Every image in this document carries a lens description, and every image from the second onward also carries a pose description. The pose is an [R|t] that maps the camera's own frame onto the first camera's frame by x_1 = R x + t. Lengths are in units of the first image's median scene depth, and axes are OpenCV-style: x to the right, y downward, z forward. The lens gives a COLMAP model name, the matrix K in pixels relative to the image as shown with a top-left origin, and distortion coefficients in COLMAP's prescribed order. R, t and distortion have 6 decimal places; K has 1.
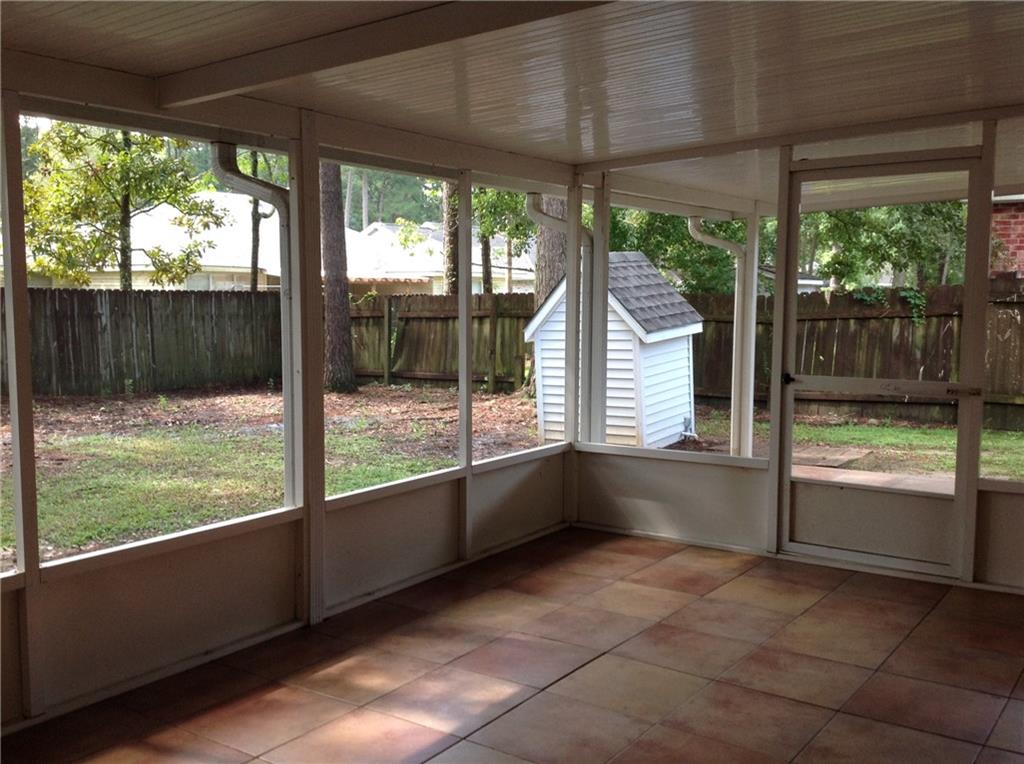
lens RADIAL K [[954.7, 0, 511.3], [0, 954.7, 384.3], [0, 0, 1]] dist [0.012002, 0.000000]
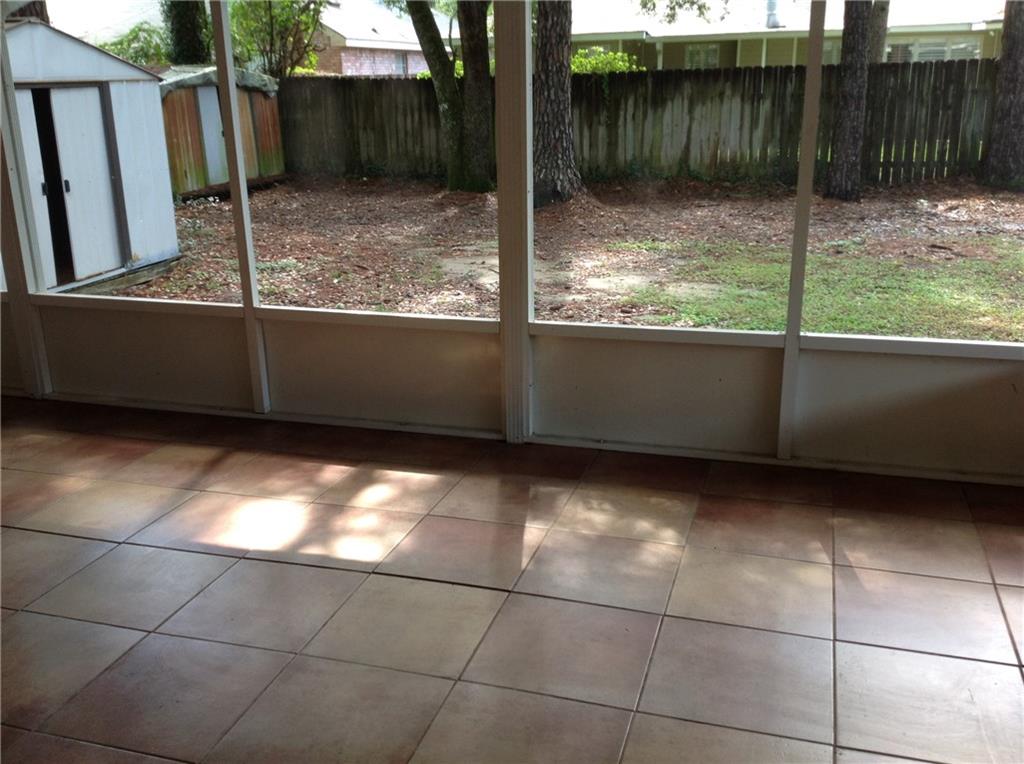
lens RADIAL K [[954.7, 0, 513.4], [0, 954.7, 380.7], [0, 0, 1]] dist [0.012002, 0.000000]
pose [[0.329304, 0.279086, -0.902036, 0.716038], [-0.074704, 0.960027, 0.269756, -0.077863], [0.941264, -0.021446, 0.336990, 0.748207]]
